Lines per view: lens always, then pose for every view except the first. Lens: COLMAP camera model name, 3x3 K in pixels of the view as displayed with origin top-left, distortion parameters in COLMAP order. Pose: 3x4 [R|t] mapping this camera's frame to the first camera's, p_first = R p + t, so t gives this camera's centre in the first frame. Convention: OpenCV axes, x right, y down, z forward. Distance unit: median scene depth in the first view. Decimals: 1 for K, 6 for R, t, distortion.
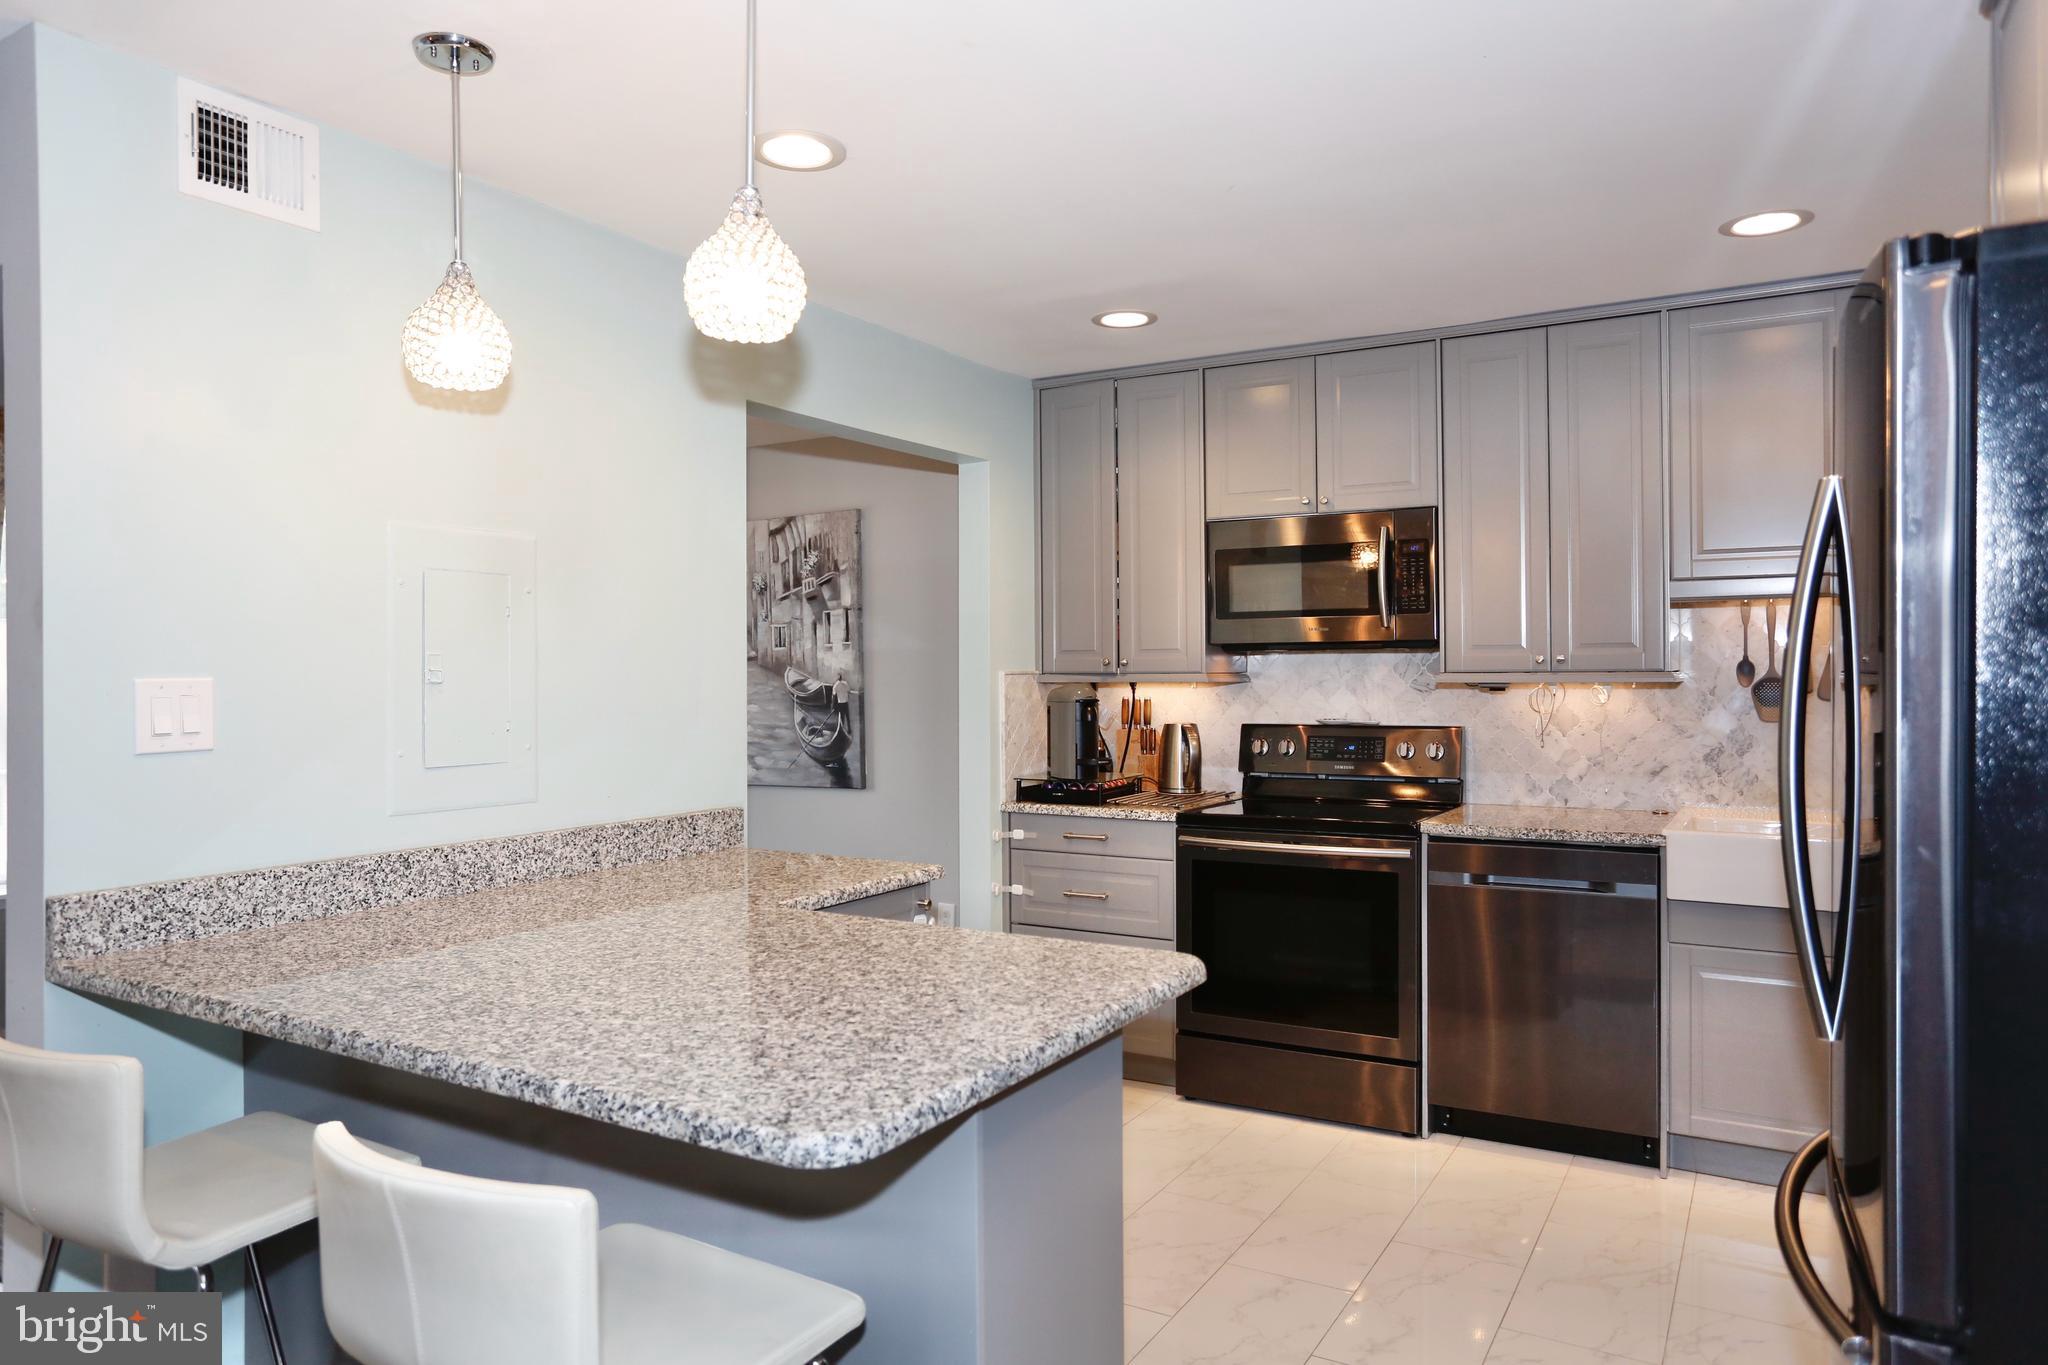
lens RADIAL K [[1303.1, 0, 1018.8], [0, 1303.1, 671.1], [0, 0, 1]] dist [-0.039525, 0.001116]
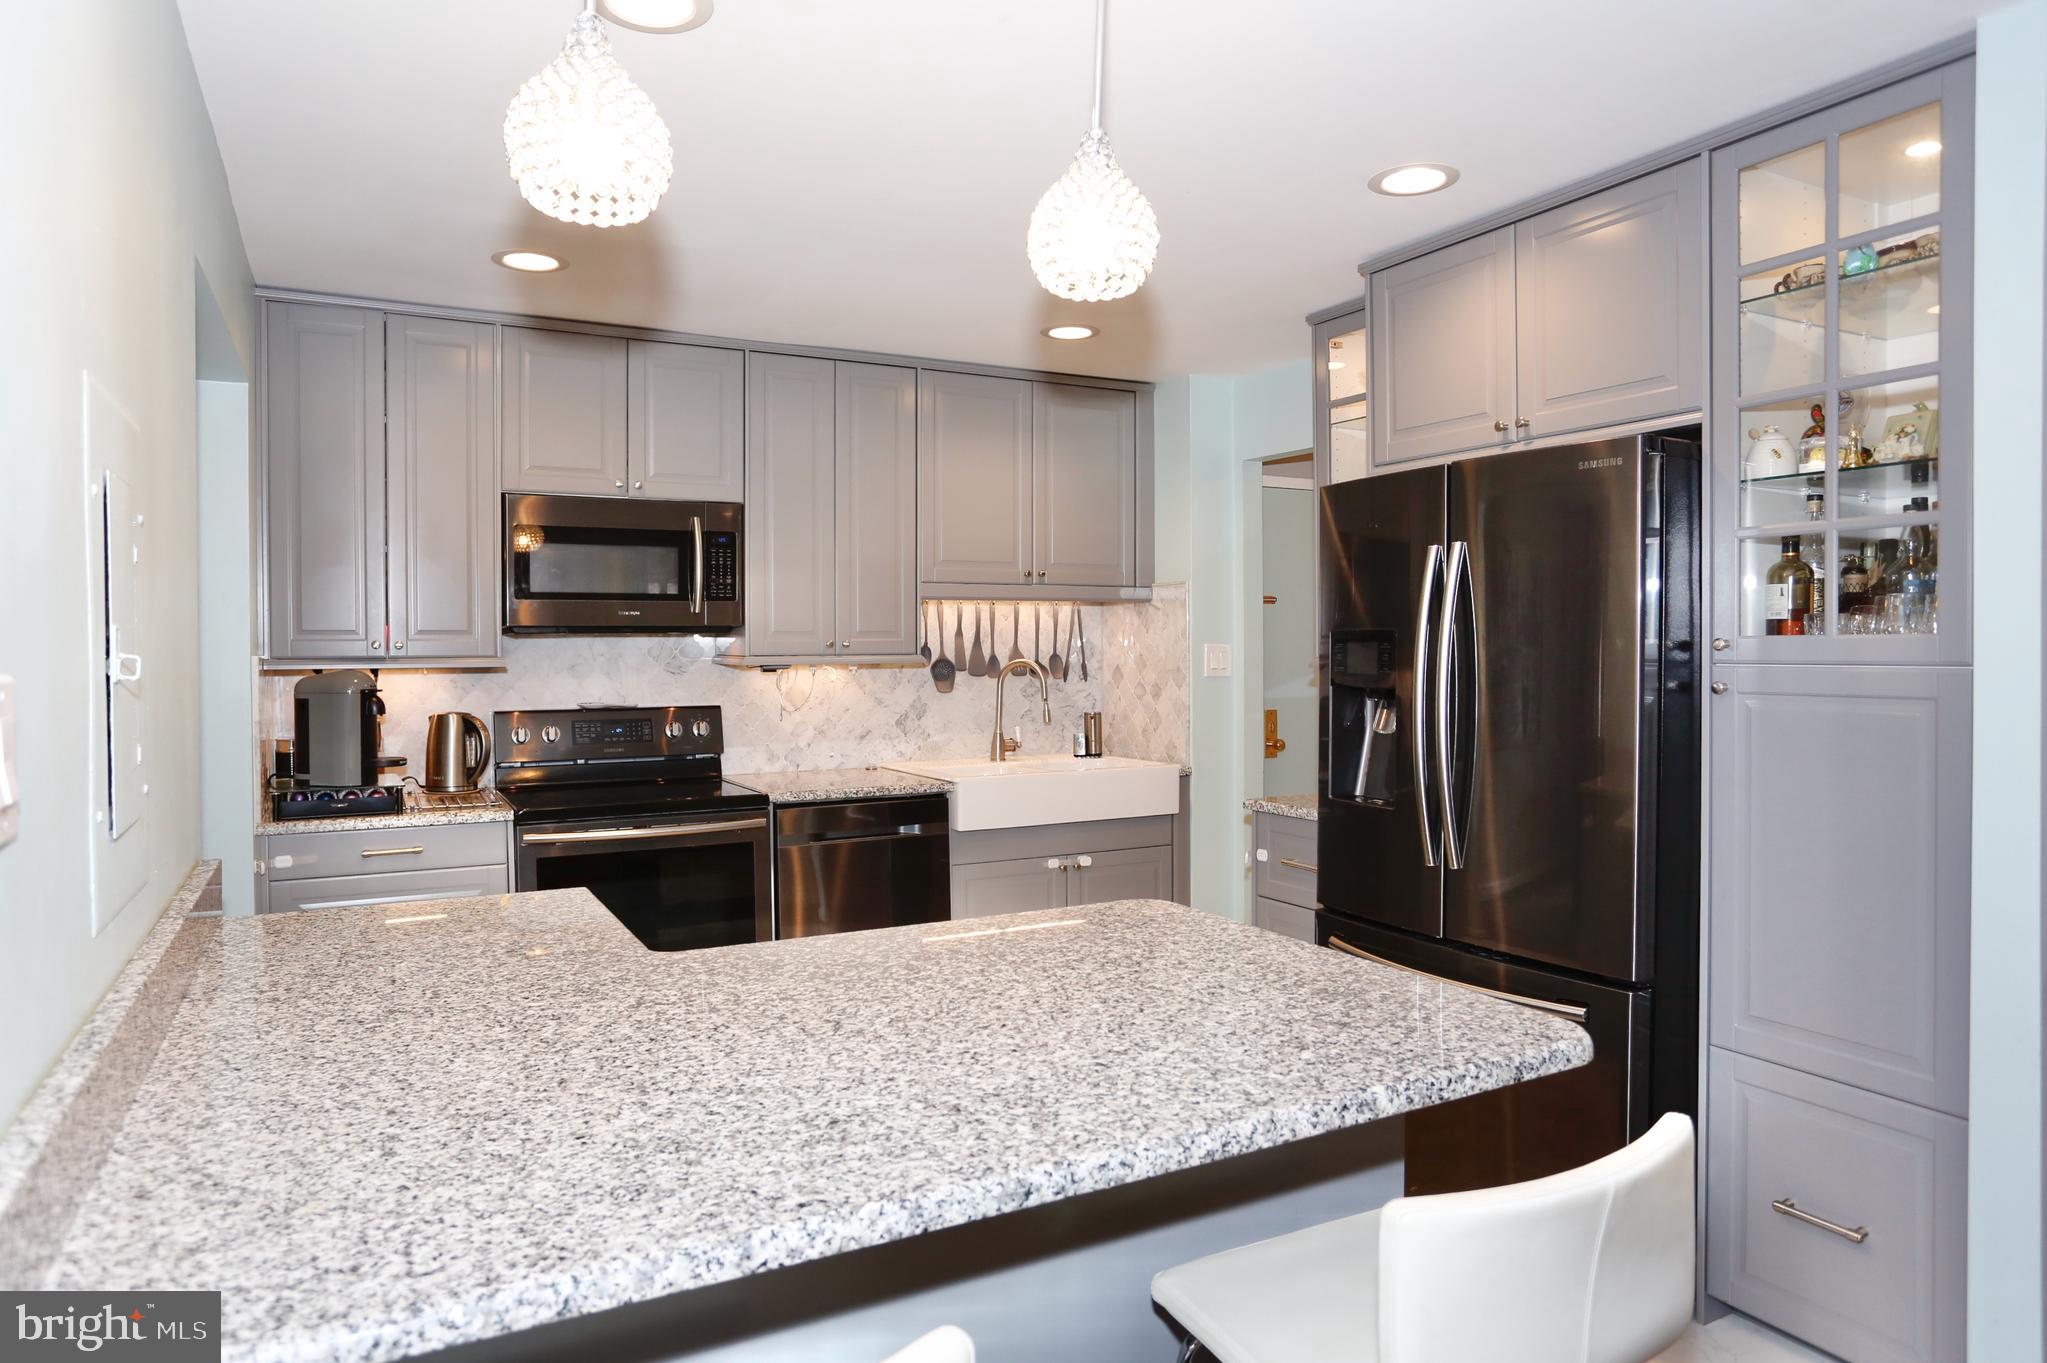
lens RADIAL K [[1232.9, 0, 1020.4], [0, 1232.9, 657.8], [0, 0, 1]] dist [-0.044879, -0.000273]
pose [[0.522010, -0.003542, 0.852932, -0.418324], [0.000395, 0.999992, 0.003911, -0.001061], [-0.852939, -0.001704, 0.522008, 0.251300]]
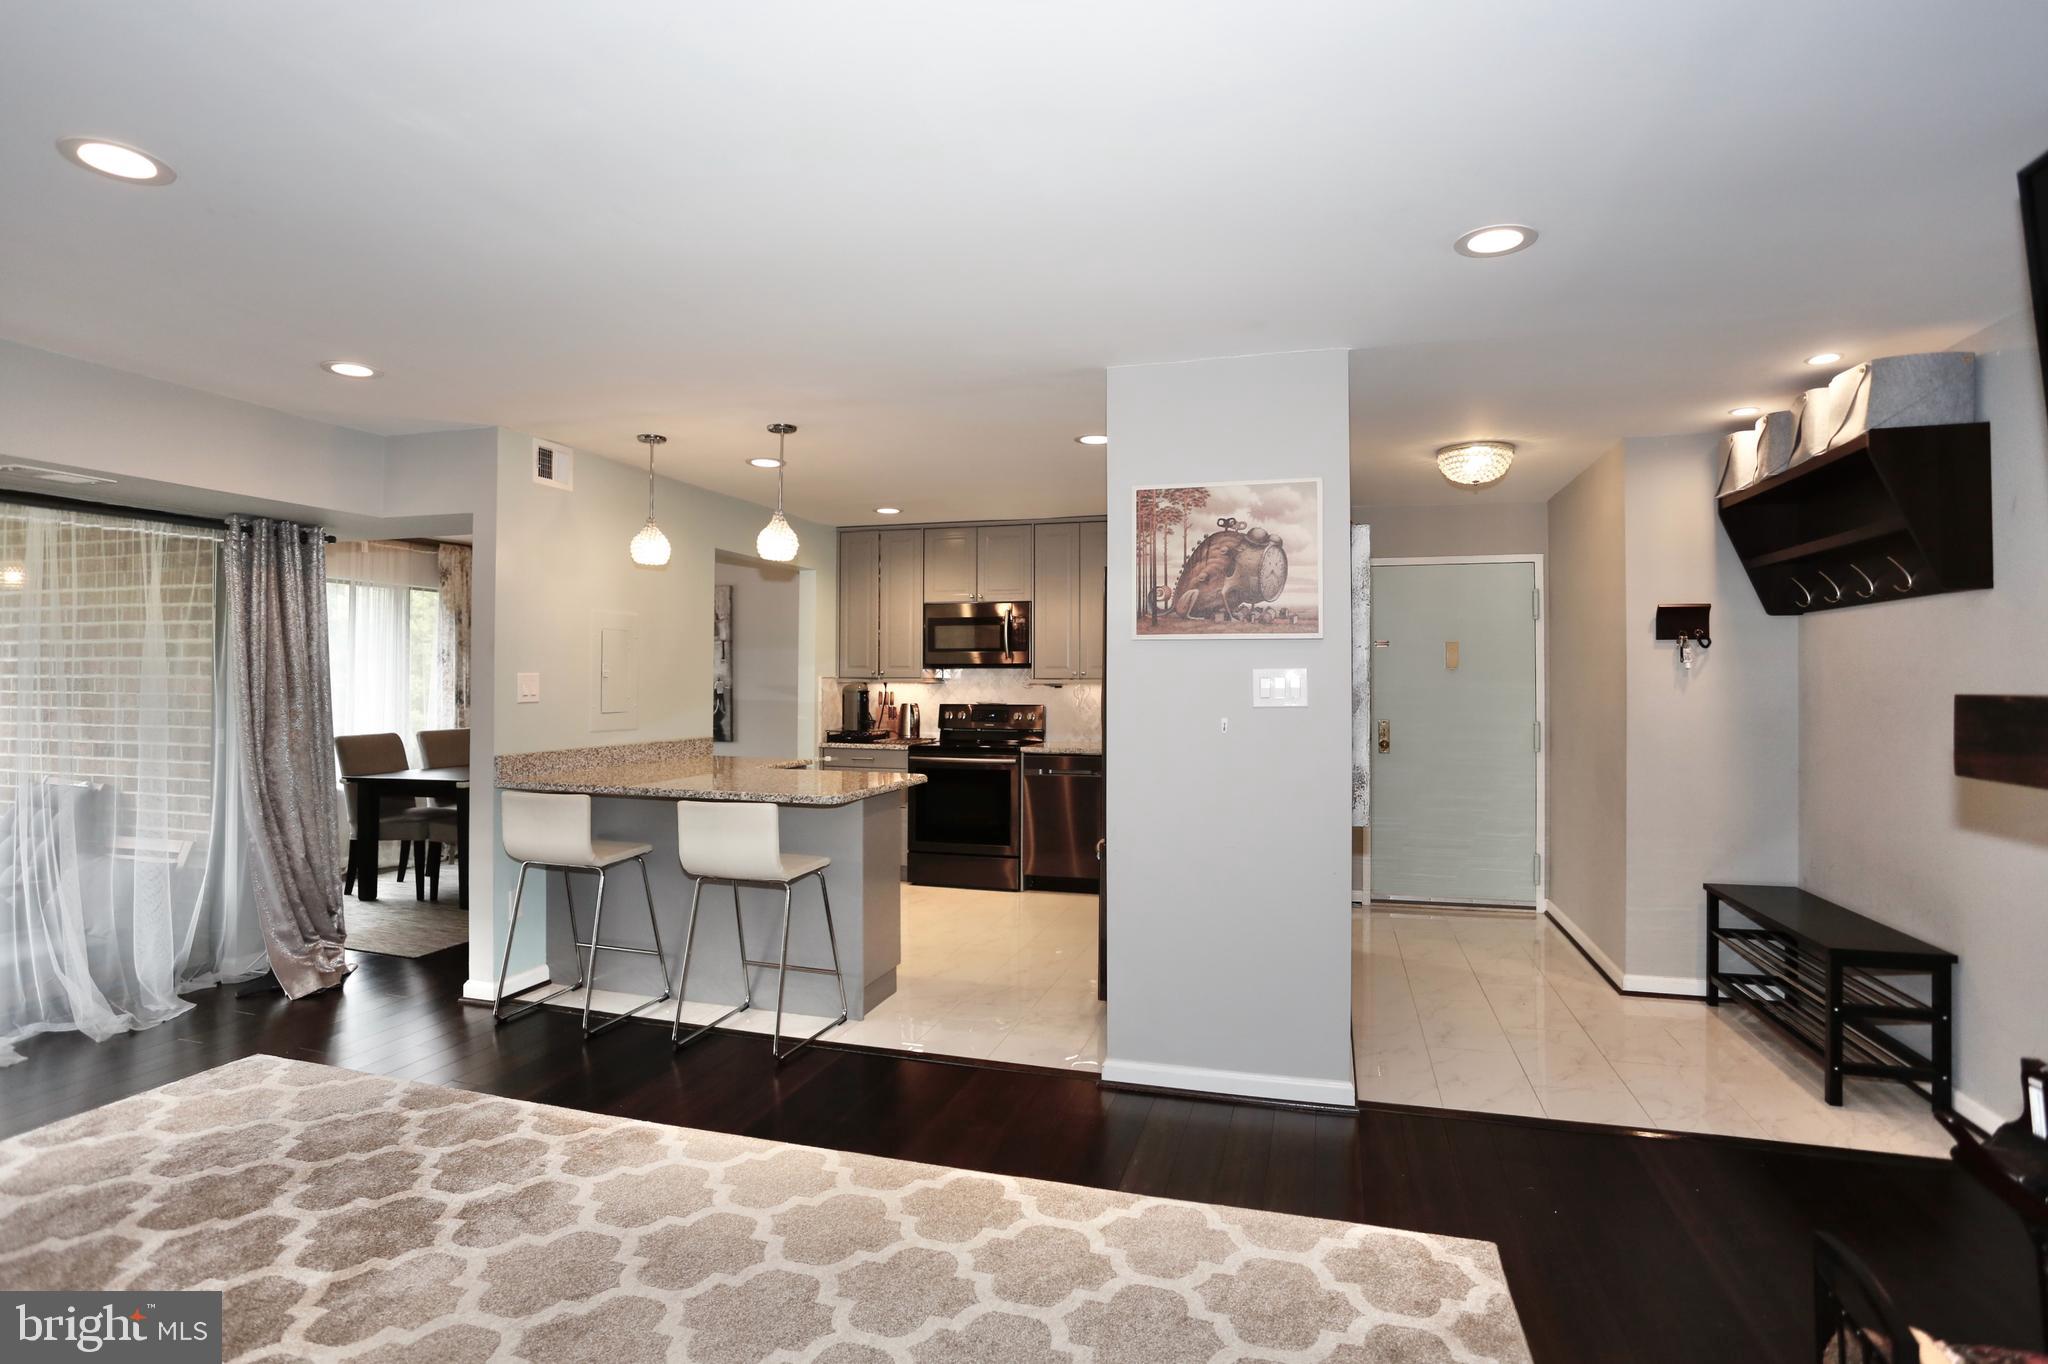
lens RADIAL K [[1029.9, 0, 1024.0], [0, 1029.9, 682.0], [0, 0, 1]] dist [0.000255, 0.000399]
pose [[0.968481, 0.009593, 0.248901, -0.109230], [-0.009675, 0.999953, -0.000894, 0.007728], [-0.248898, -0.001542, 0.968528, -0.629364]]
